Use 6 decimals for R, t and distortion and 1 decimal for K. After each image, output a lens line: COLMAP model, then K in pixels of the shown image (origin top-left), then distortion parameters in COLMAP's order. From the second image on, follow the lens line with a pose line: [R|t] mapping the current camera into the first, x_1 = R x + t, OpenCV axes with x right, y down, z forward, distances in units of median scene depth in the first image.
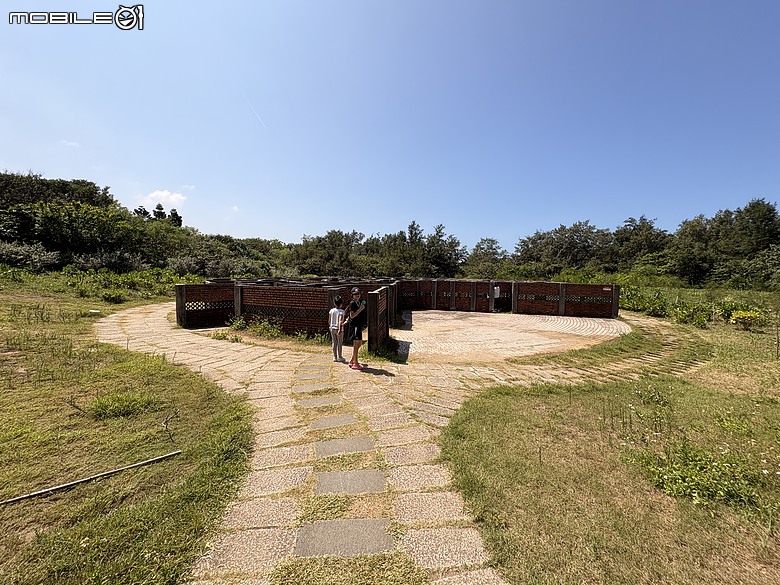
lens RADIAL K [[314.5, 0, 388.7], [0, 314.5, 291.1], [0, 0, 1]] dist [-0.000528, 0.000263]
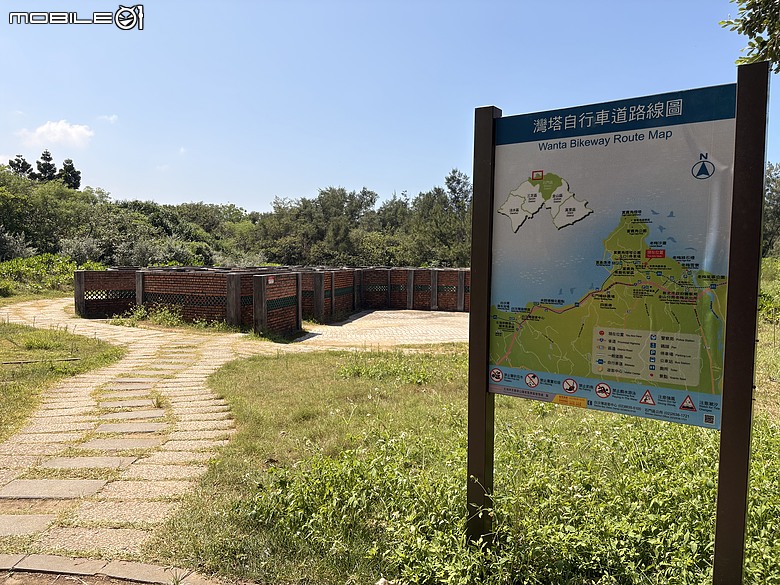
lens RADIAL K [[585.6, 0, 390.7], [0, 585.6, 292.7], [0, 0, 1]] dist [0.001557, -0.001419]
pose [[0.995676, 0.003633, -0.092824, 0.076571], [-0.004228, 0.999972, -0.006215, 0.009660], [0.092799, 0.006581, 0.995663, -0.117726]]
